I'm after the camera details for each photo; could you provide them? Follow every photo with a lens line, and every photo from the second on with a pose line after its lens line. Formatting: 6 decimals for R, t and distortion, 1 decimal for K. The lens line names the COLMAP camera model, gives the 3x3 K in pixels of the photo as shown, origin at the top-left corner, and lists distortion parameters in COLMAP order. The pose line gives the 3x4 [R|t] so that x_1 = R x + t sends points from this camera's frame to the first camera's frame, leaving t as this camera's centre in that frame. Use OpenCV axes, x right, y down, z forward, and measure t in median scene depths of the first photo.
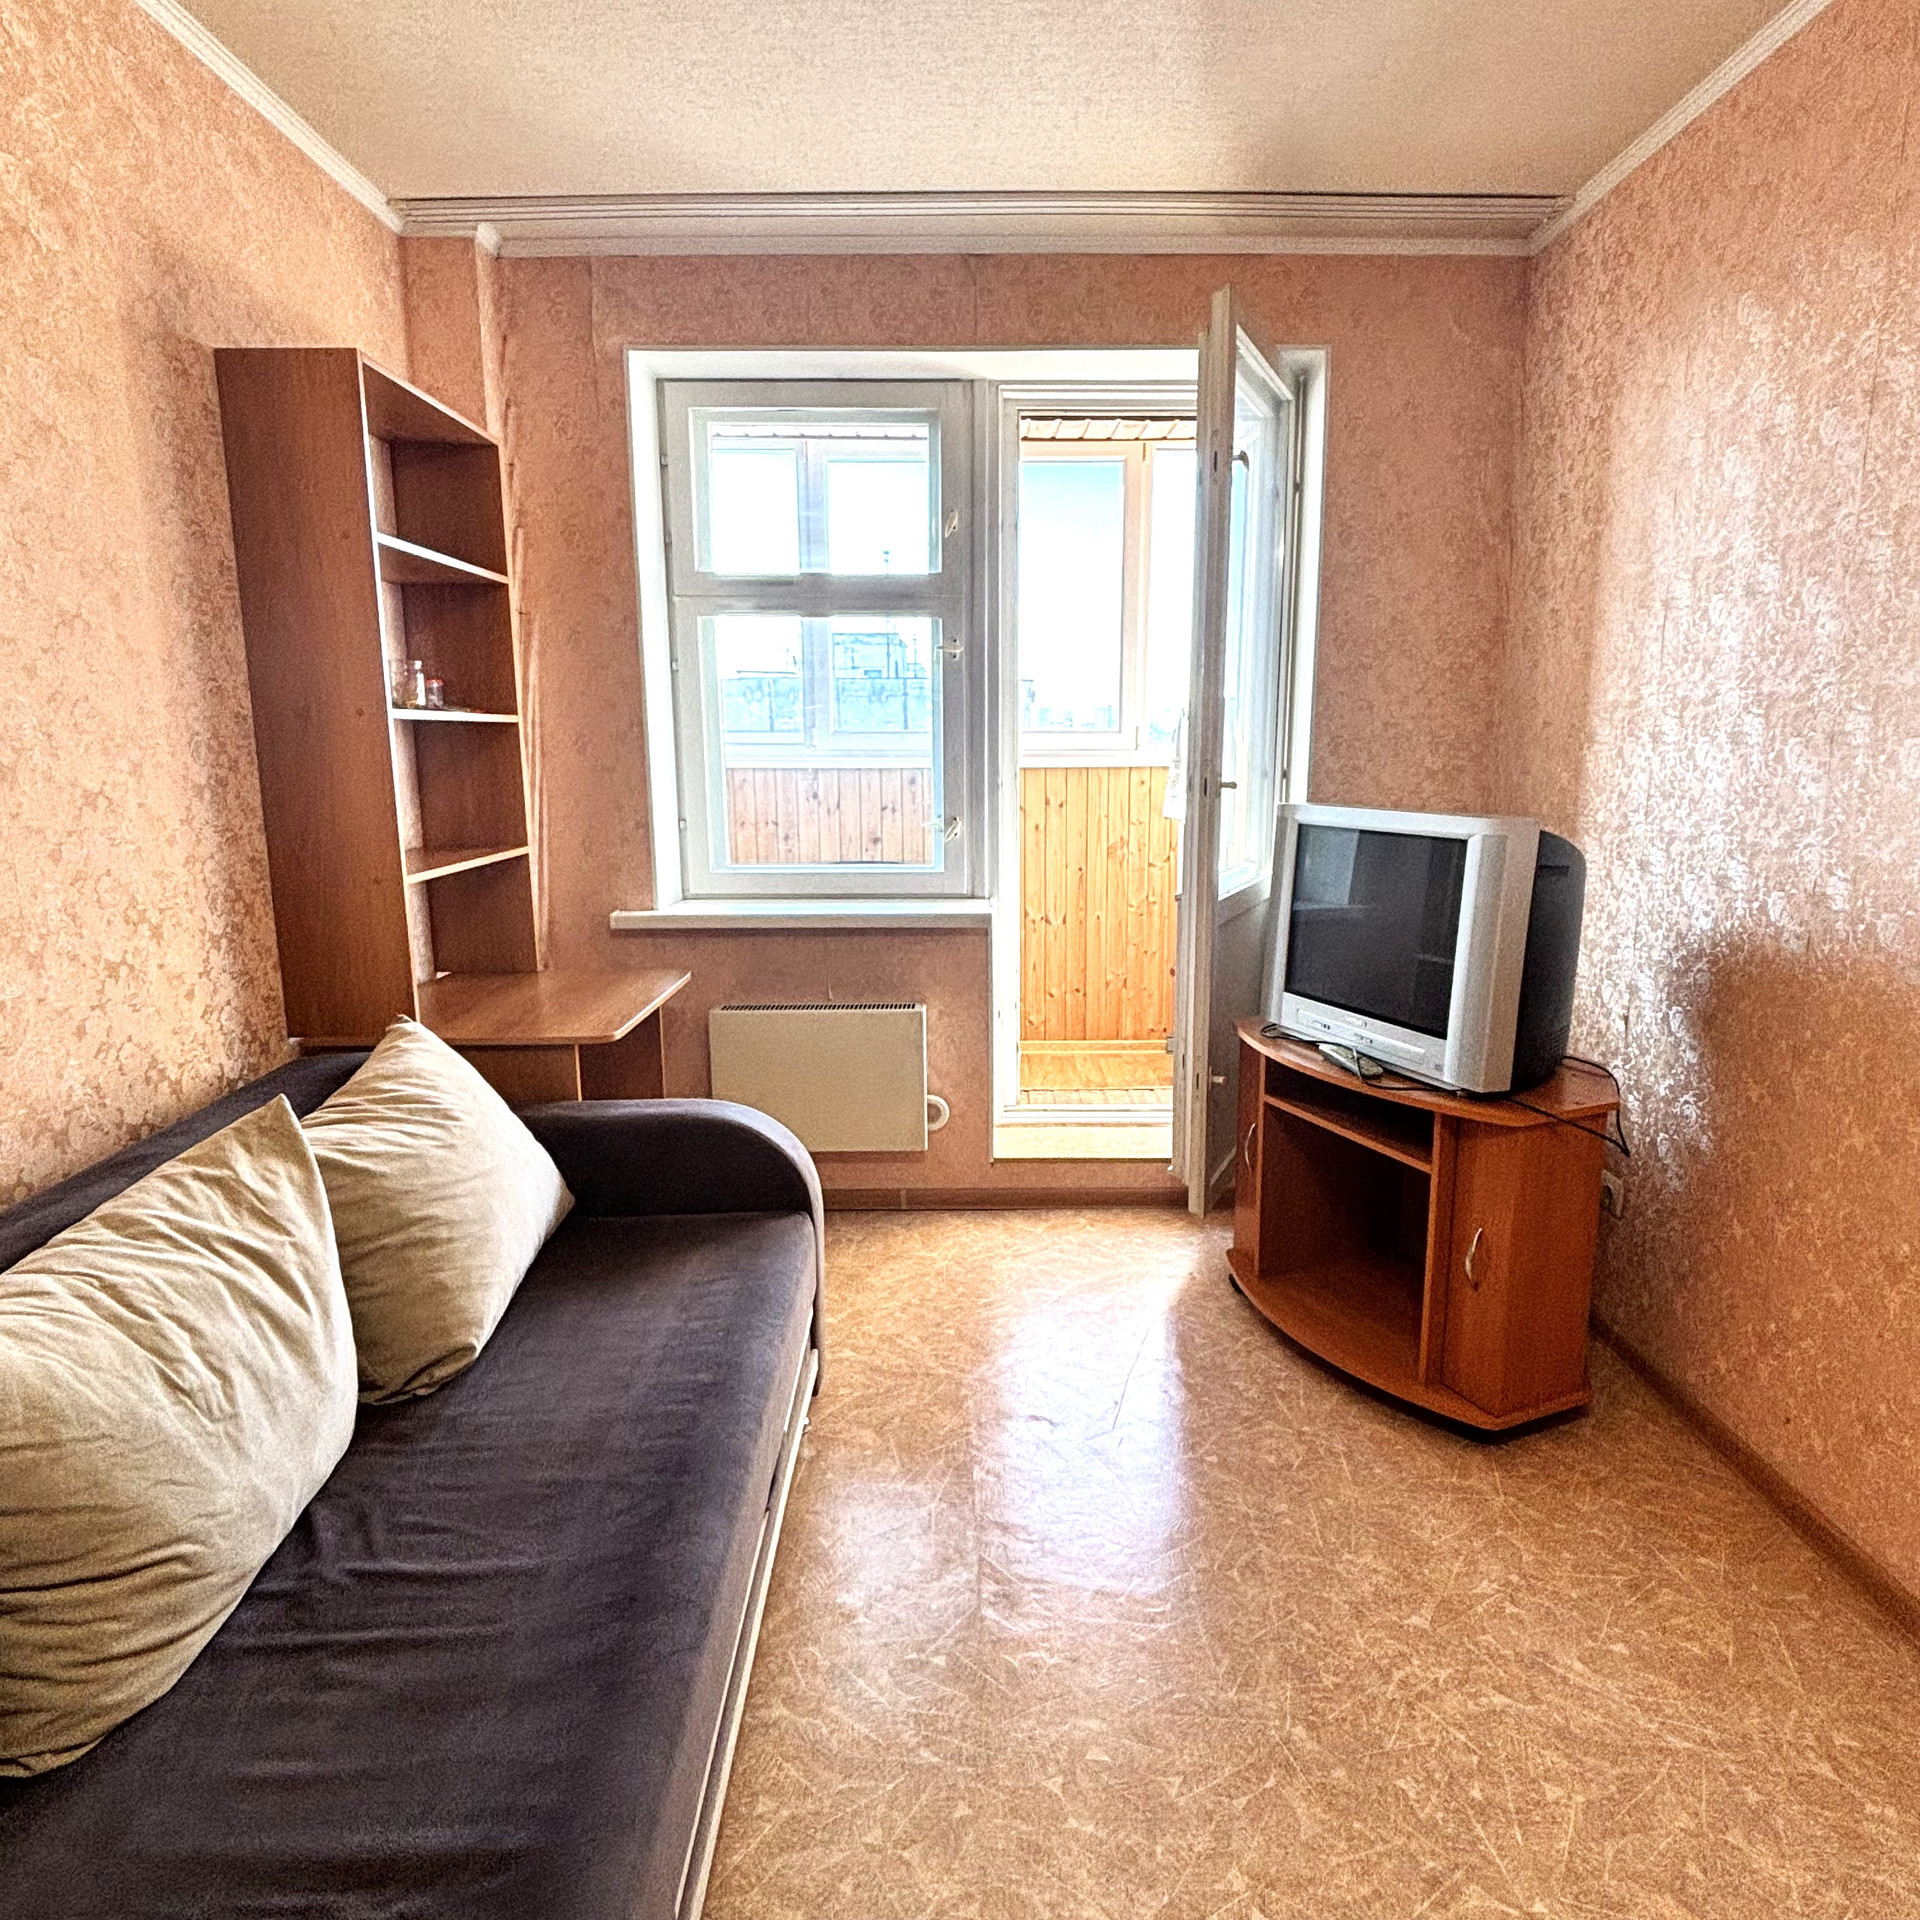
lens RADIAL K [[1234.1, 0, 960.0], [0, 1234.1, 960.0], [0, 0, 1]] dist [0.036641, -0.047674]
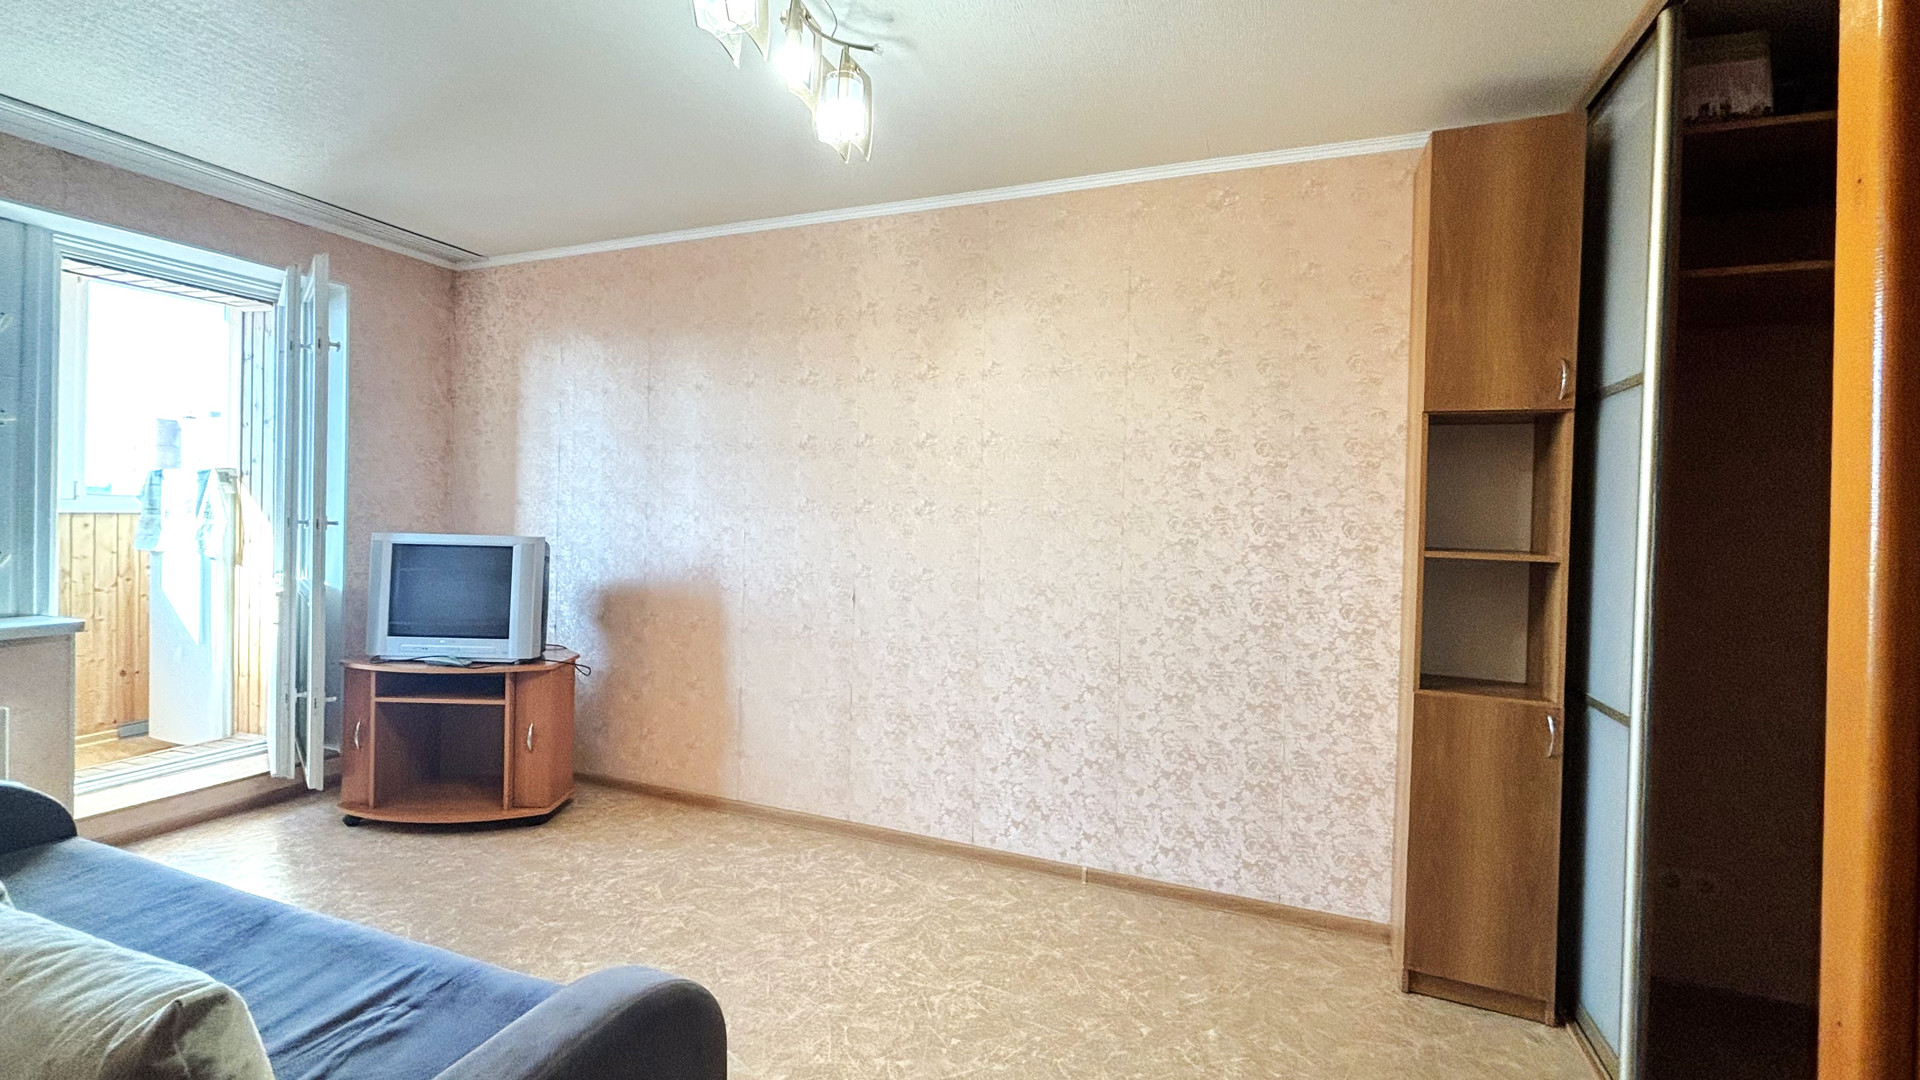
lens RADIAL K [[784.7, 0, 960.0], [0, 784.7, 540.0], [0, 0, 1]] dist [0.000338, 0.000030]
pose [[0.378823, -0.018961, 0.925275, -0.495023], [0.138008, 0.989769, -0.036221, 0.044811], [-0.915121, 0.141416, 0.377564, -0.223735]]
